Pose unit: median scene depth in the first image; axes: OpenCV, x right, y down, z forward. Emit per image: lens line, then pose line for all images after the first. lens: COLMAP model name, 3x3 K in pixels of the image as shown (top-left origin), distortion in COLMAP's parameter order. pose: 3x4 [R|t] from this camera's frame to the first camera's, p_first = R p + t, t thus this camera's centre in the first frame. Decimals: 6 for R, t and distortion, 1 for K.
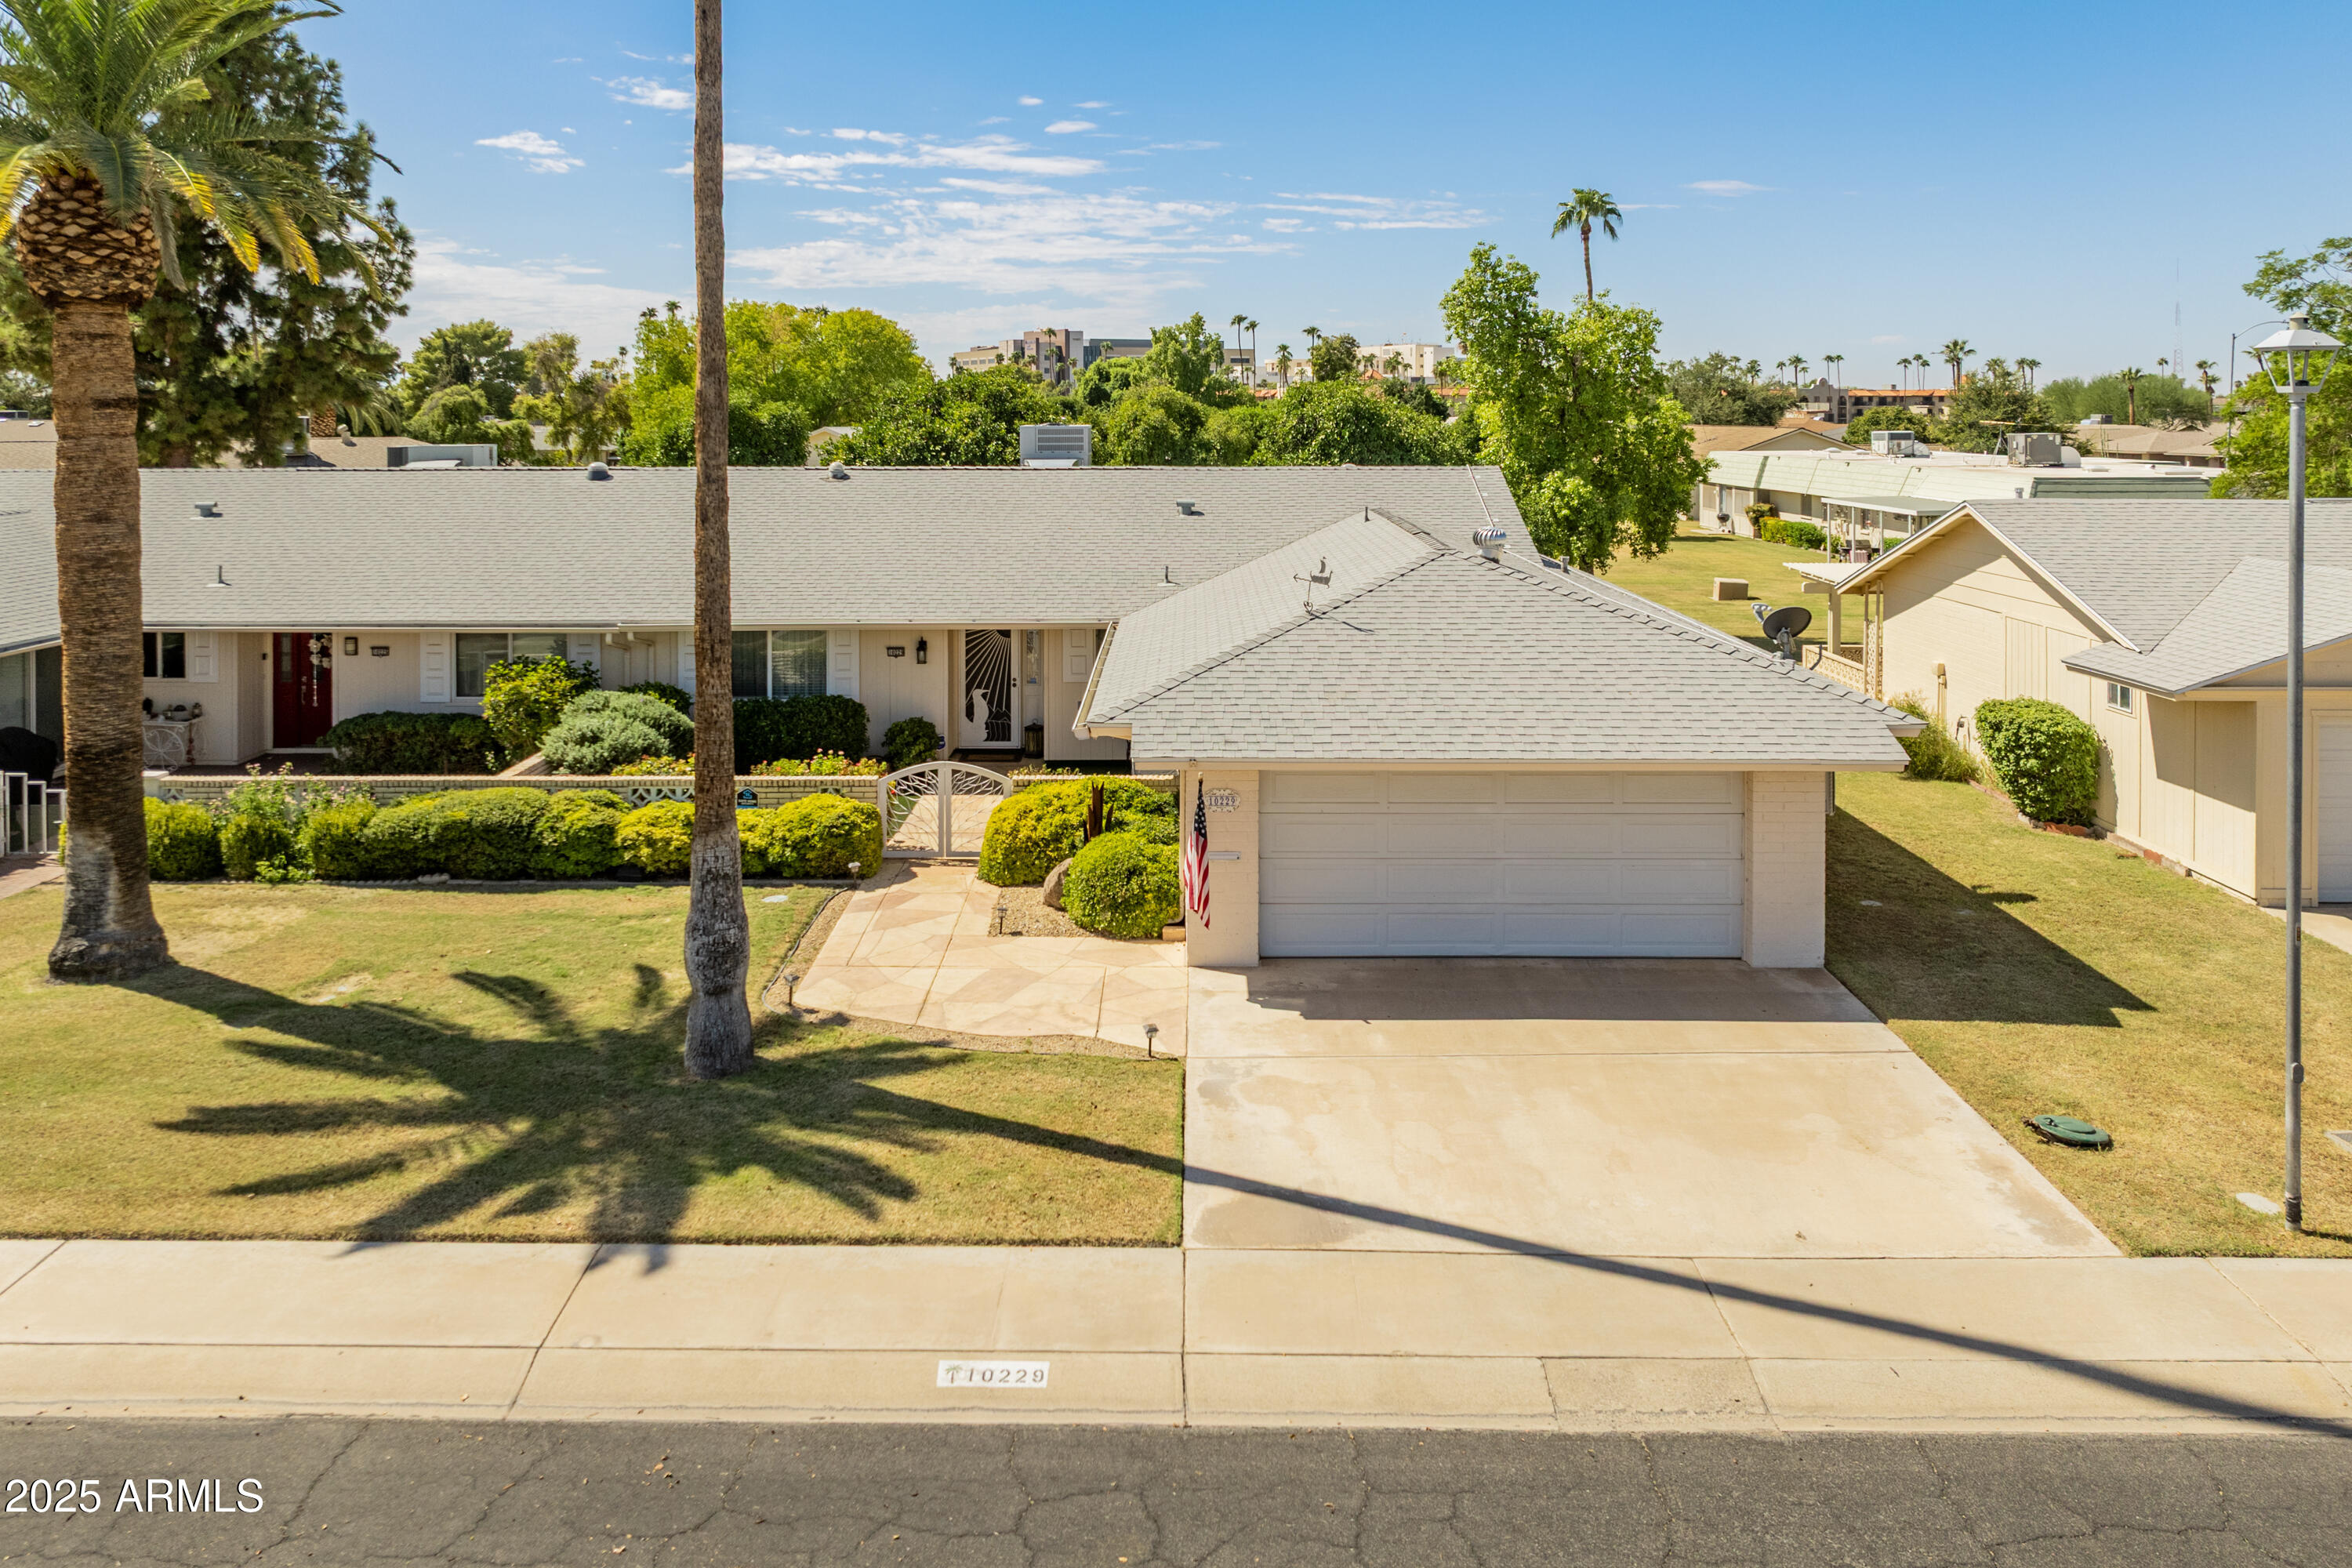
lens RADIAL K [[1753.3, 0, 1176.8], [0, 1753.3, 416.1], [0, 0, 1]] dist [0.003776, -0.007668]
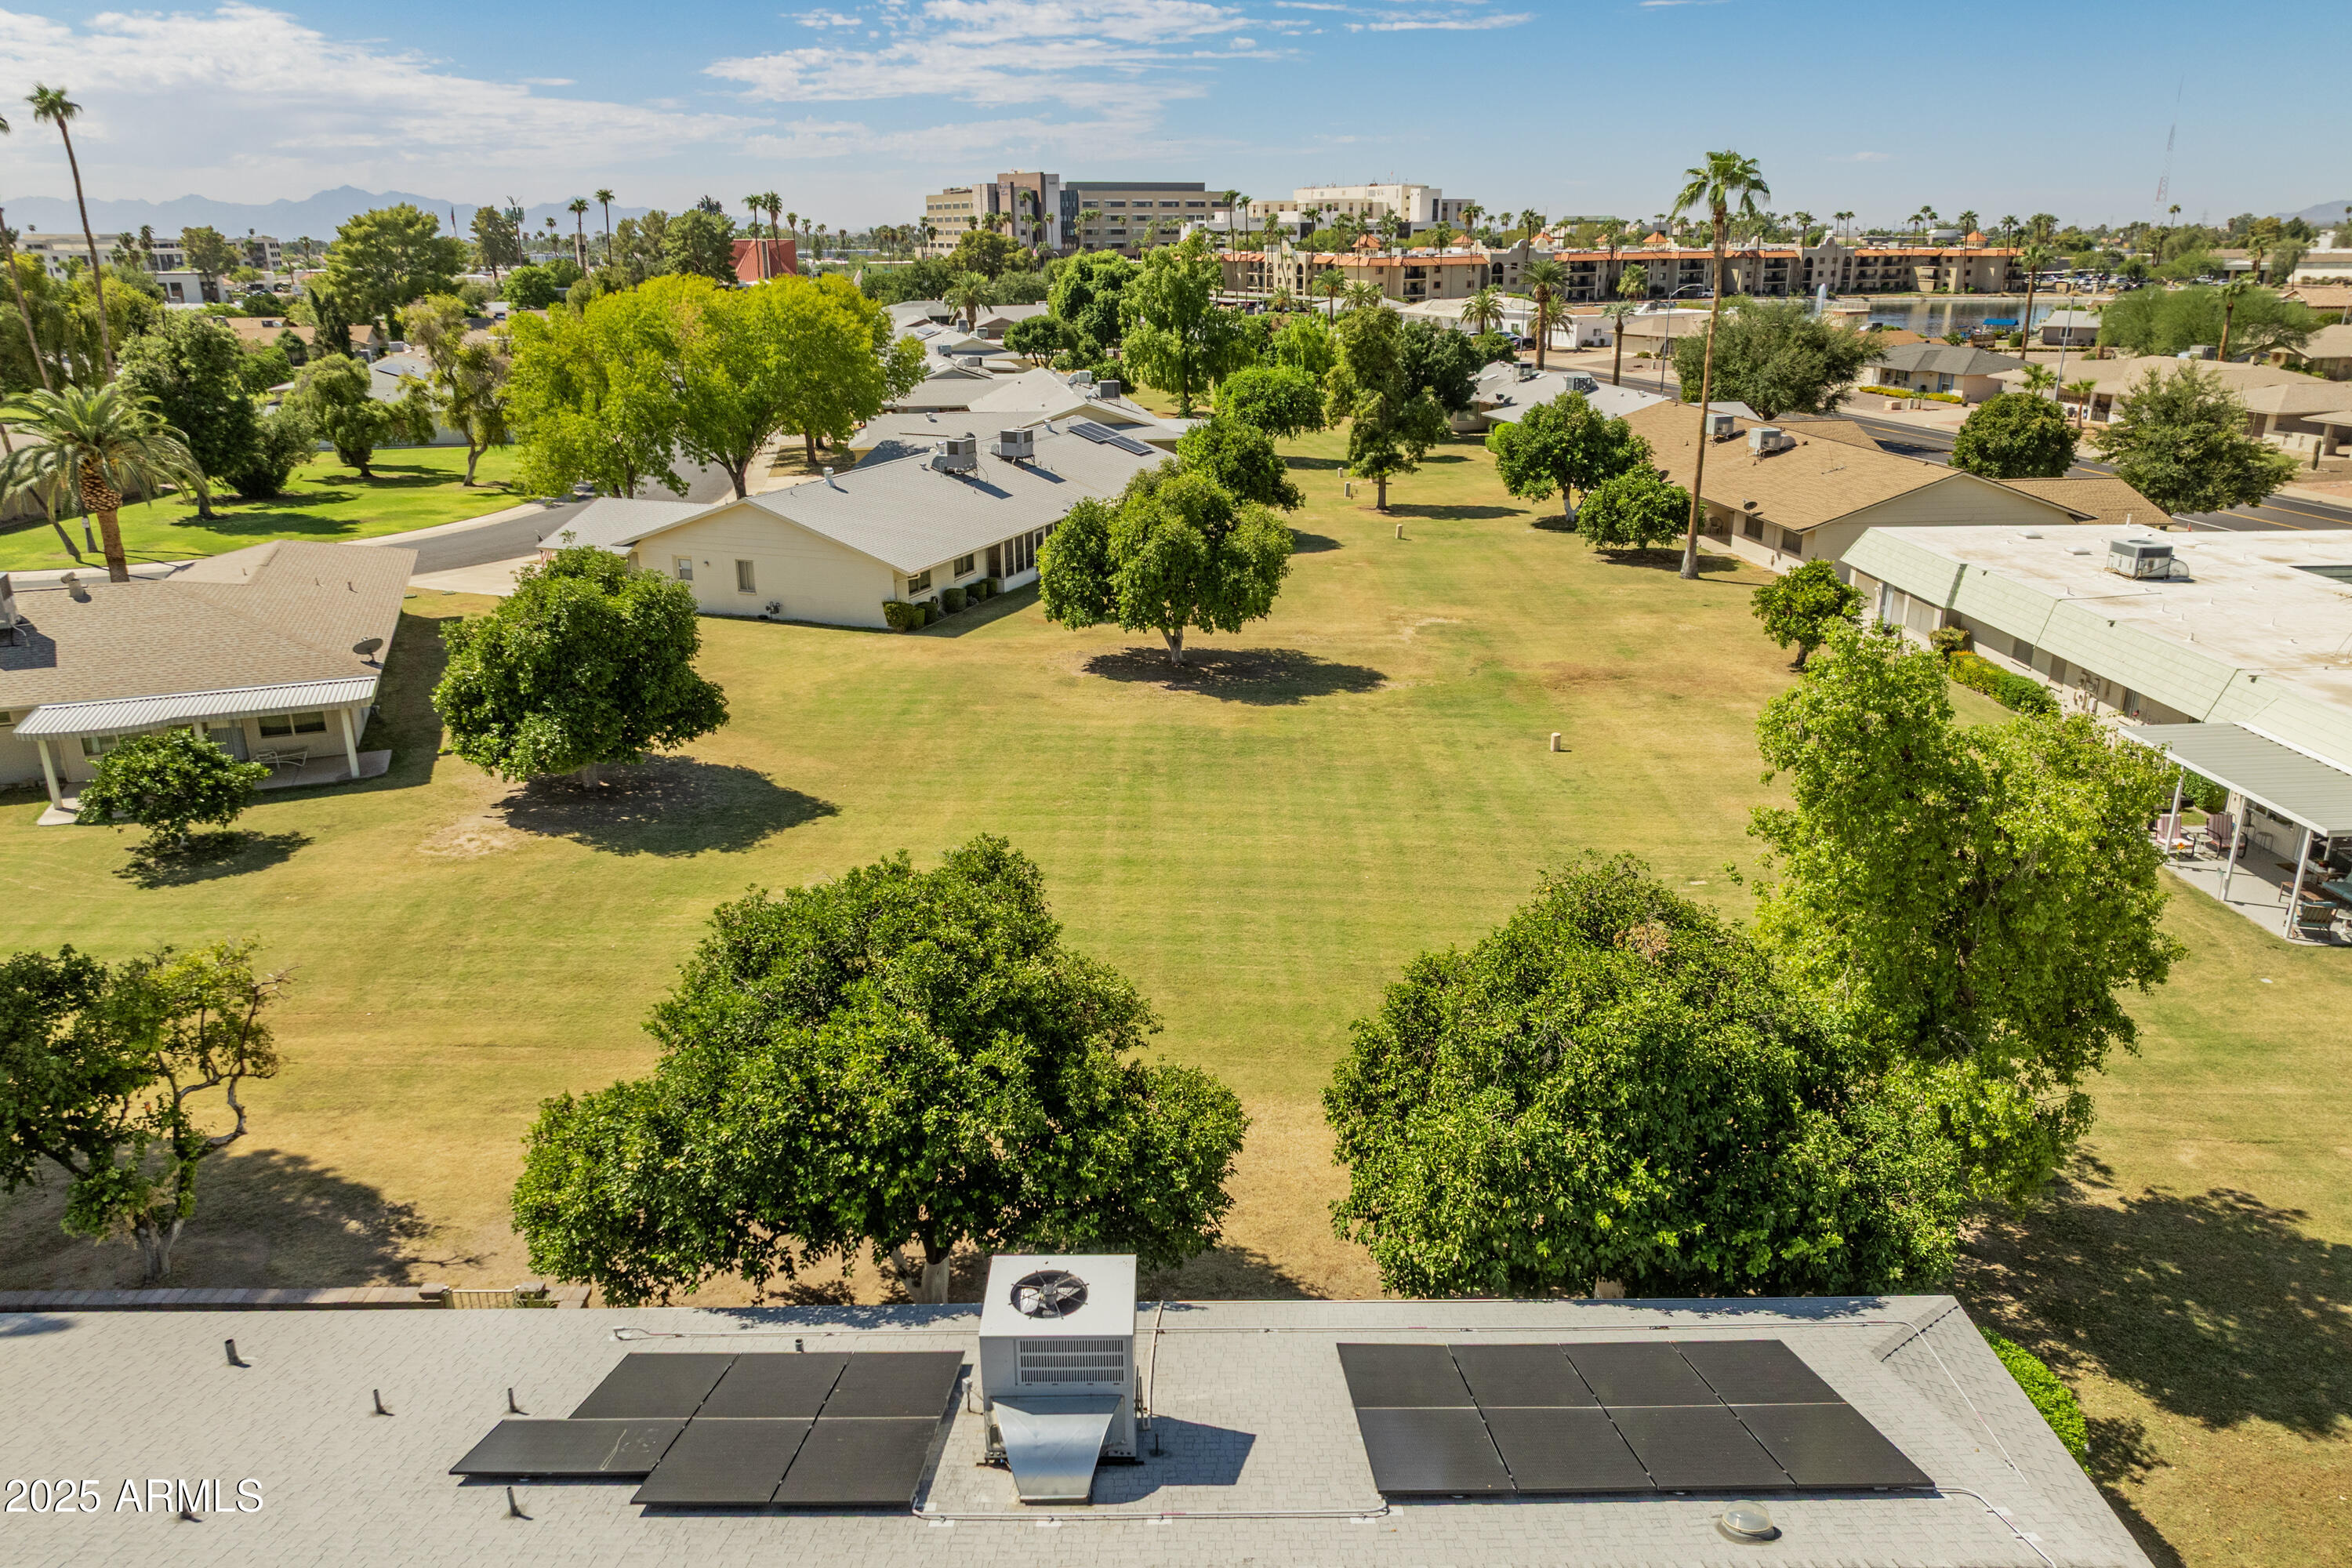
lens RADIAL K [[1647.7, 0, 1176.0], [0, 1647.7, 784.0], [0, 0, 1]] dist [-0.007118, 0.000196]
pose [[0.999900, -0.008285, 0.011451, -0.079239], [0.004277, 0.949555, 0.313571, -0.468180], [-0.013472, -0.313490, 0.949496, 1.184549]]
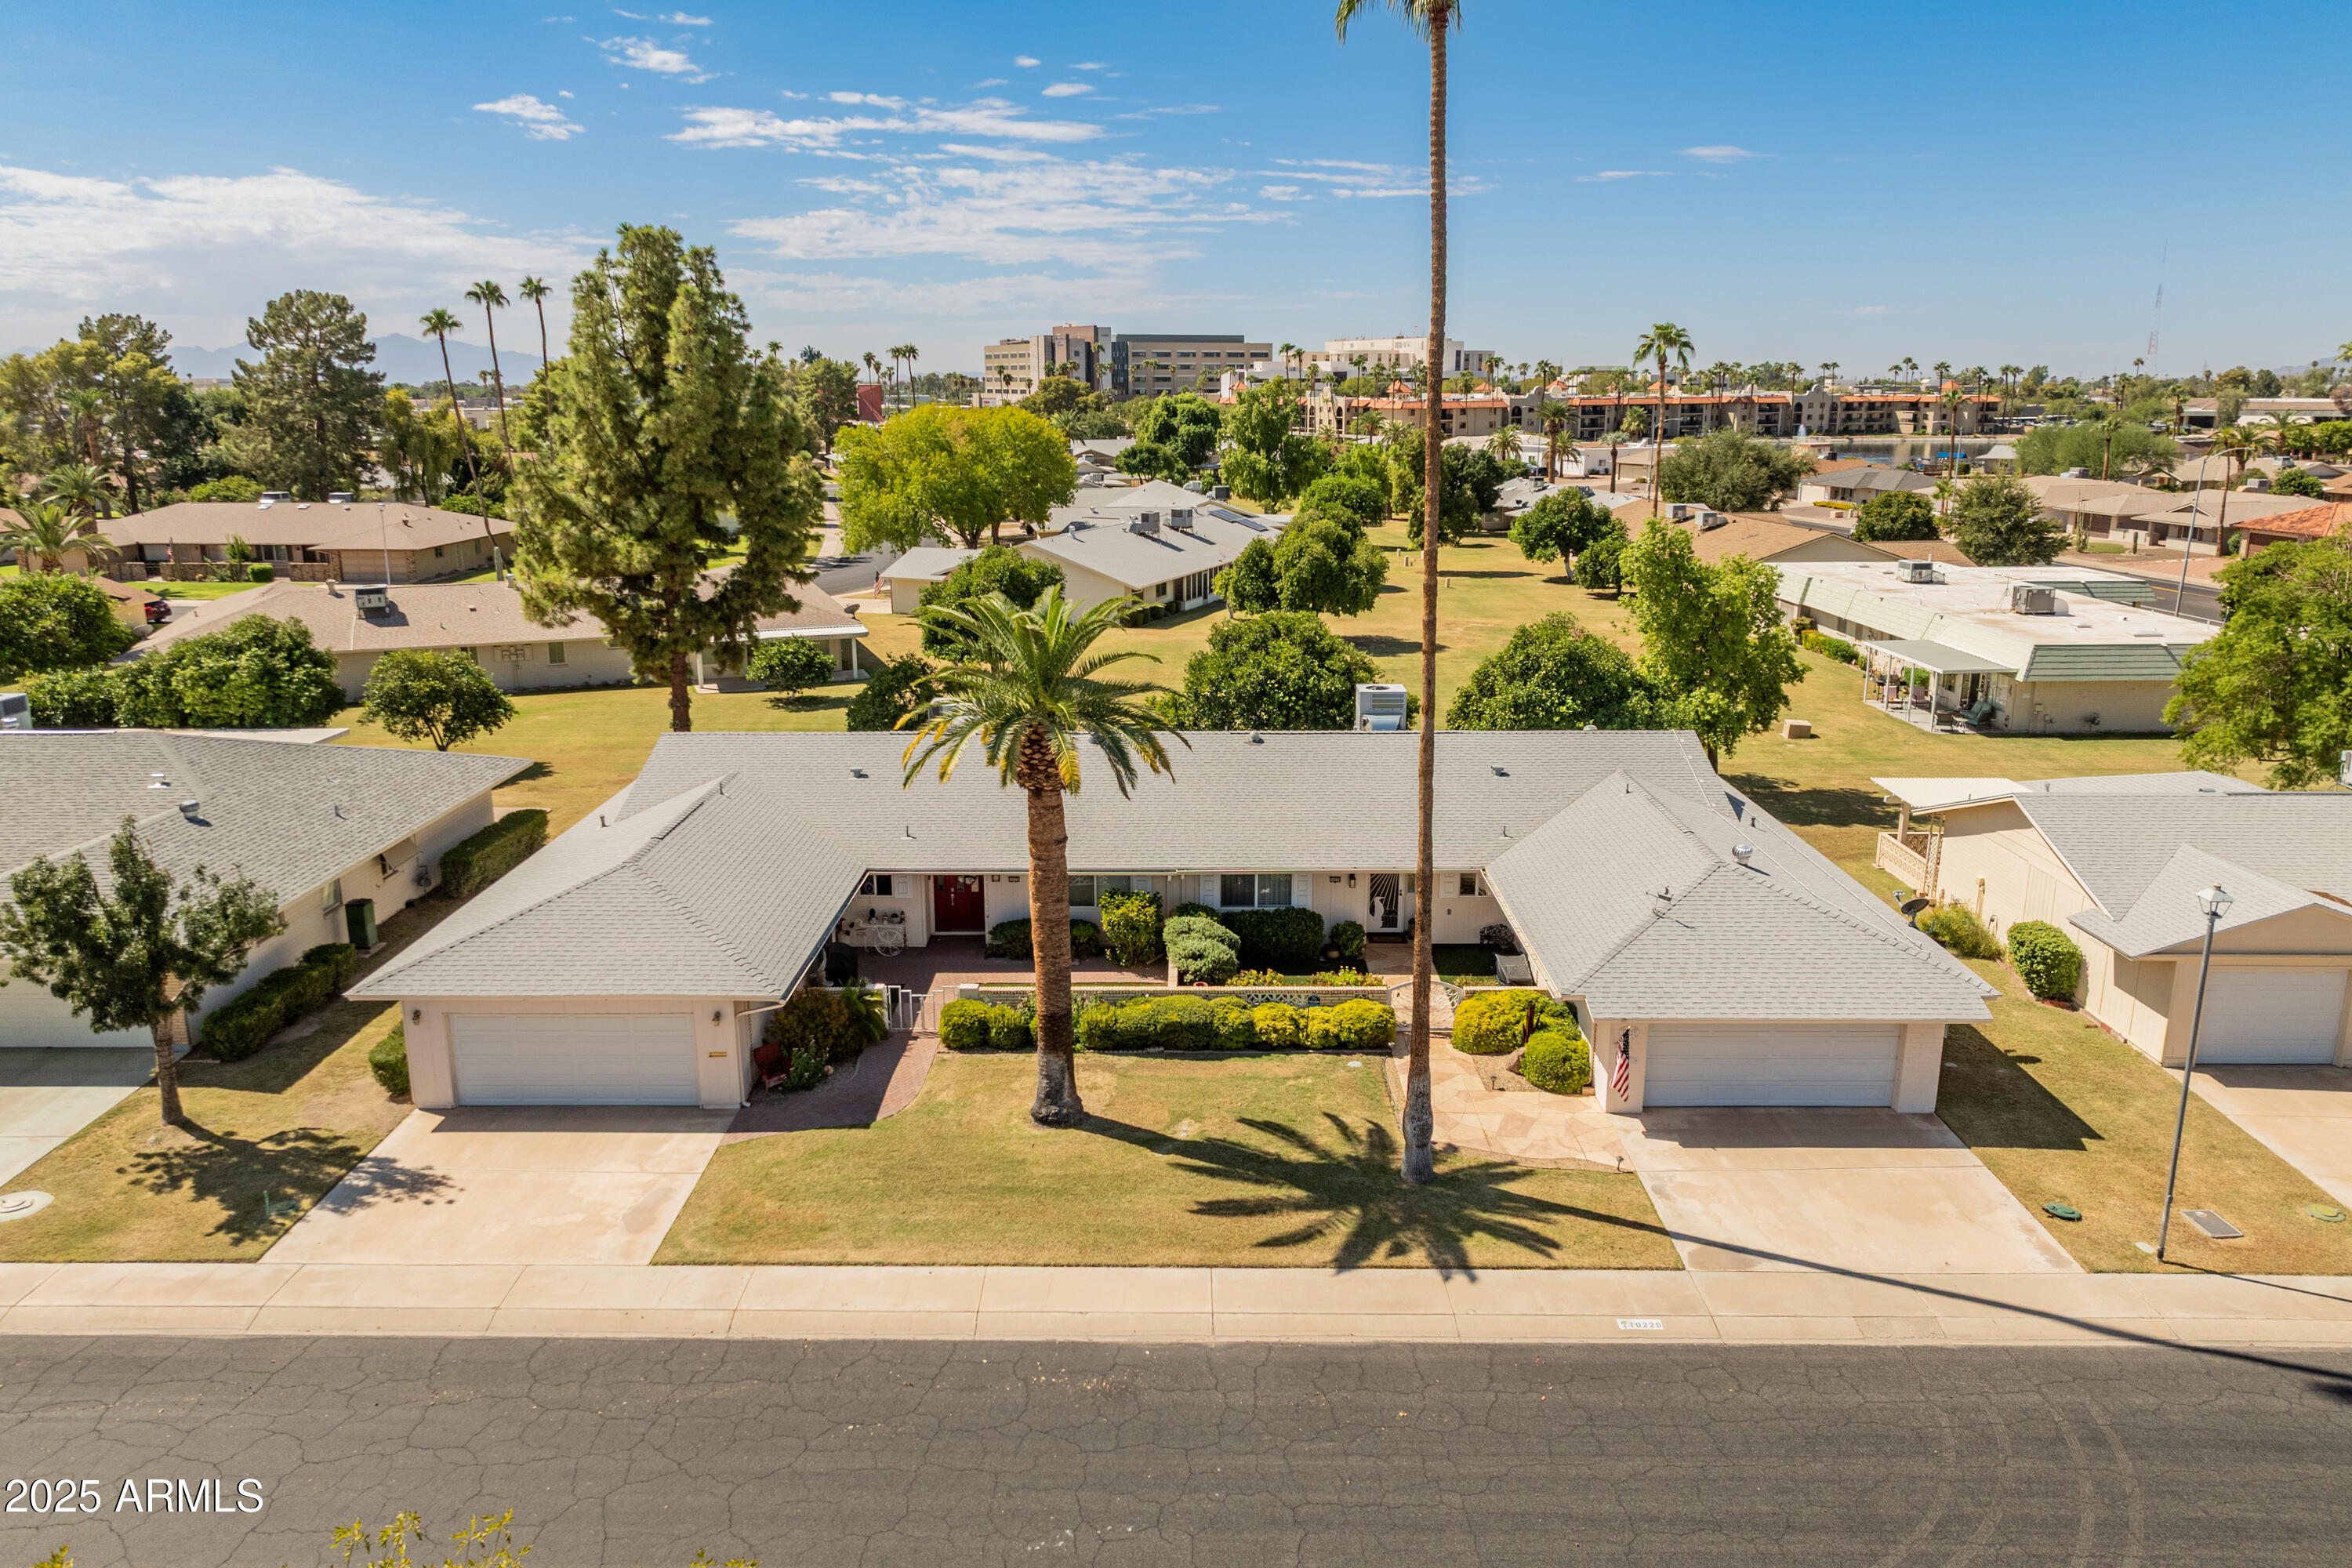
lens RADIAL K [[1648.4, 0, 1176.0], [0, 1648.4, 784.0], [0, 0, 1]] dist [-0.004713, -0.001711]
pose [[0.999998, -0.001313, -0.001781, -0.439381], [0.001692, 0.972412, 0.233264, -0.439070], [0.001425, -0.233266, 0.972412, -0.647240]]
